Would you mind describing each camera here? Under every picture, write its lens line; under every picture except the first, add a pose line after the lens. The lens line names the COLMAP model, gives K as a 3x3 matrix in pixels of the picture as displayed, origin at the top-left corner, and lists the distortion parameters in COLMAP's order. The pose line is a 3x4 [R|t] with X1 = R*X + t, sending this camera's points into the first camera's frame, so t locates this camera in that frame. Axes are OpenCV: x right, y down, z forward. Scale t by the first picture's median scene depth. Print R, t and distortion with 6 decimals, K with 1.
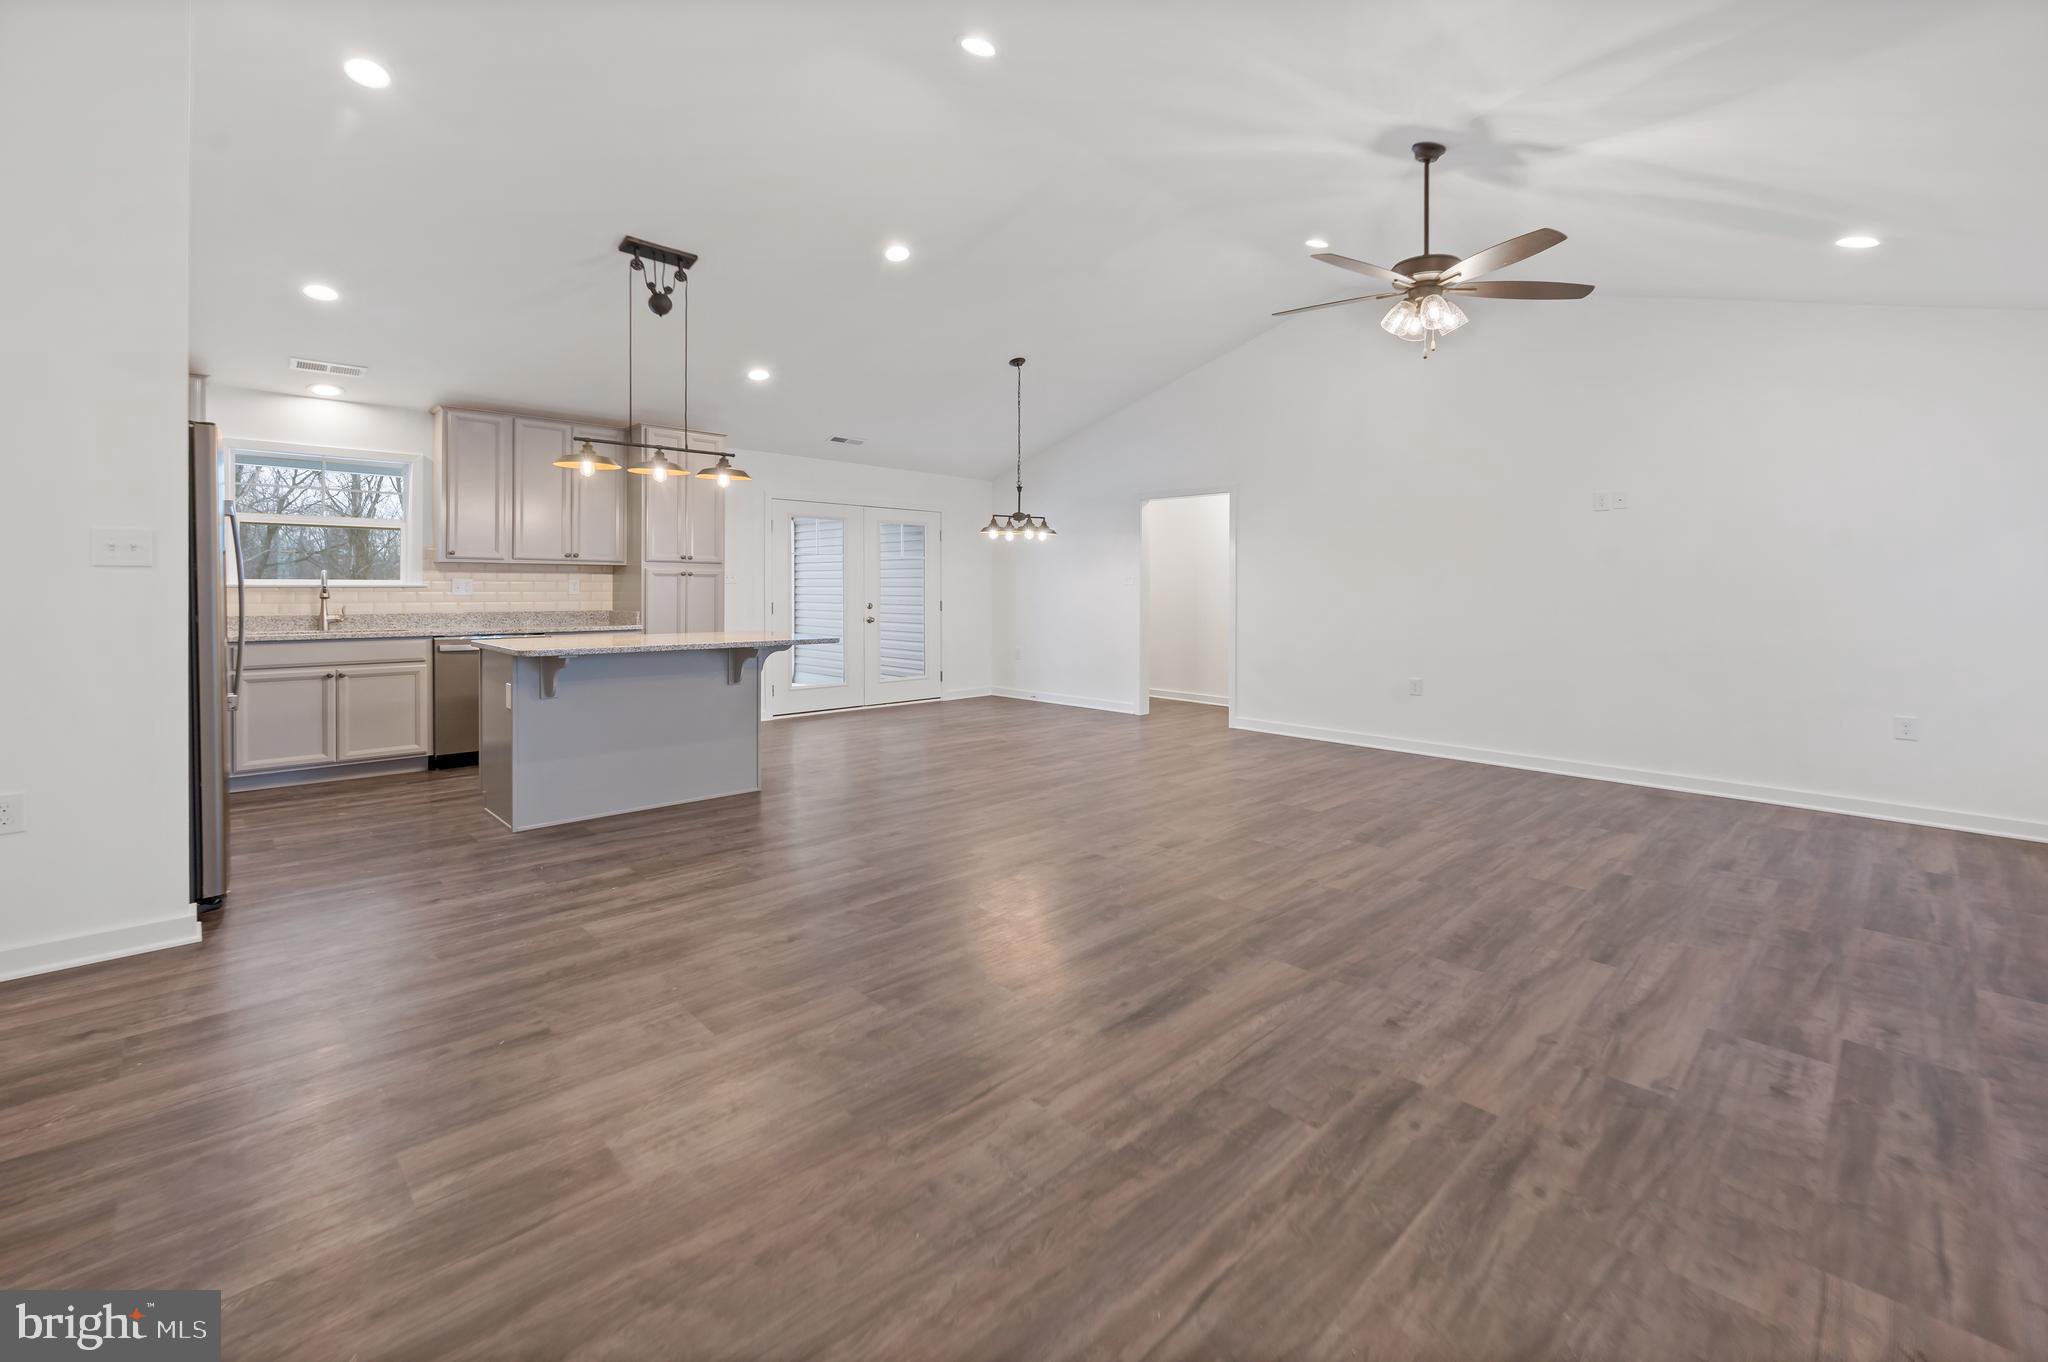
lens RADIAL K [[826.5, 0, 1027.2], [0, 826.5, 582.9], [0, 0, 1]] dist [-0.000224, -0.000295]
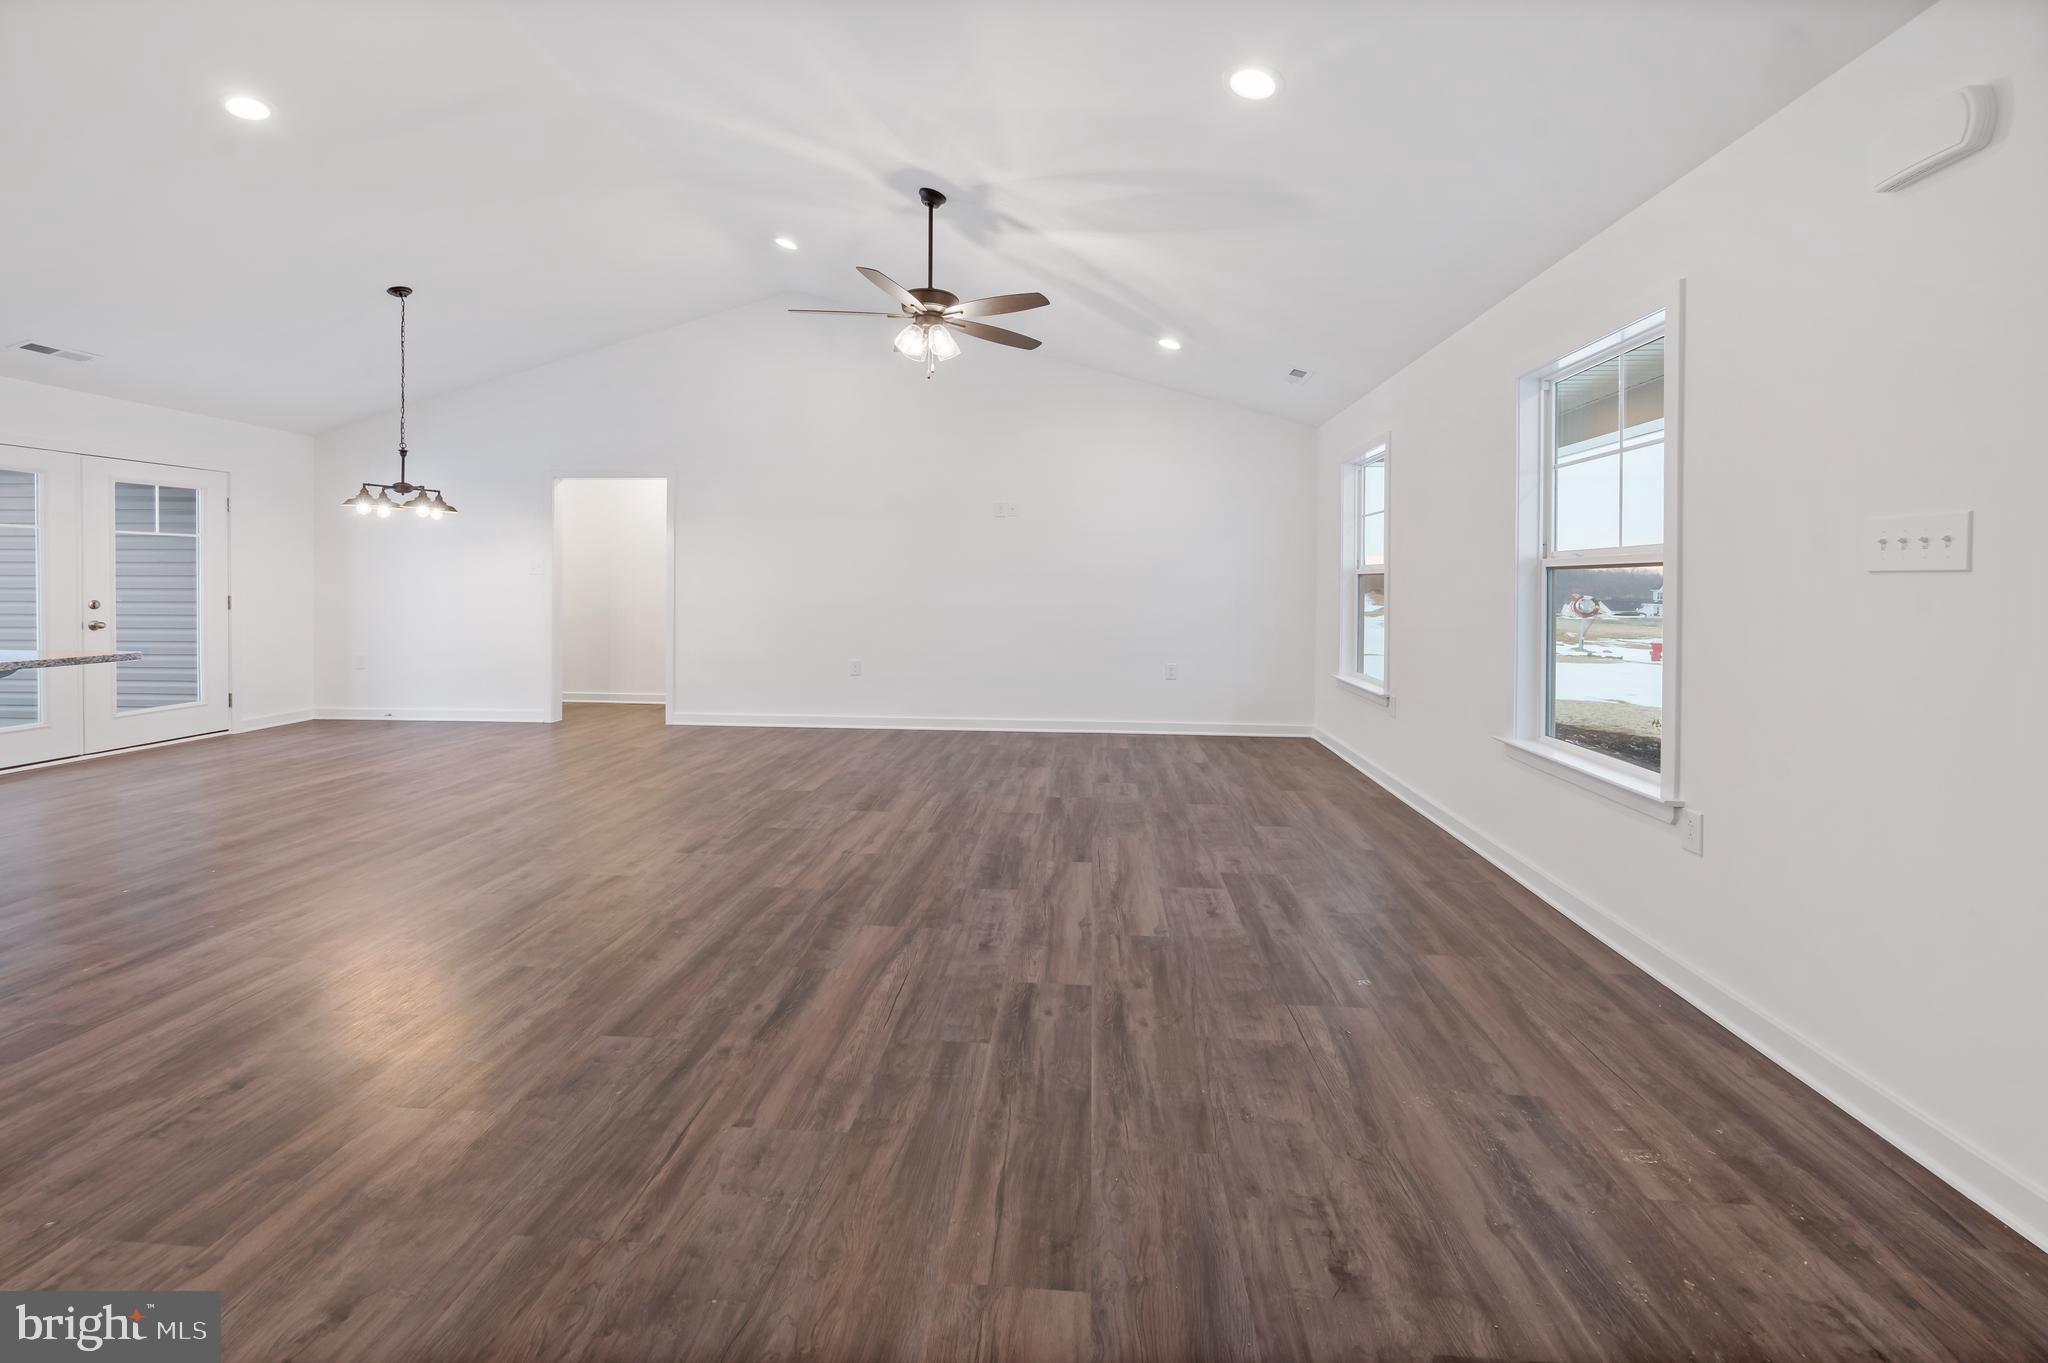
lens RADIAL K [[842.6, 0, 983.6], [0, 842.6, 579.2], [0, 0, 1]] dist [-0.001453, 0.000025]
pose [[0.767784, -0.000064, 0.640709, -0.316117], [-0.004447, 0.999975, 0.005428, 0.001926], [-0.640693, -0.007016, 0.767765, 0.077484]]
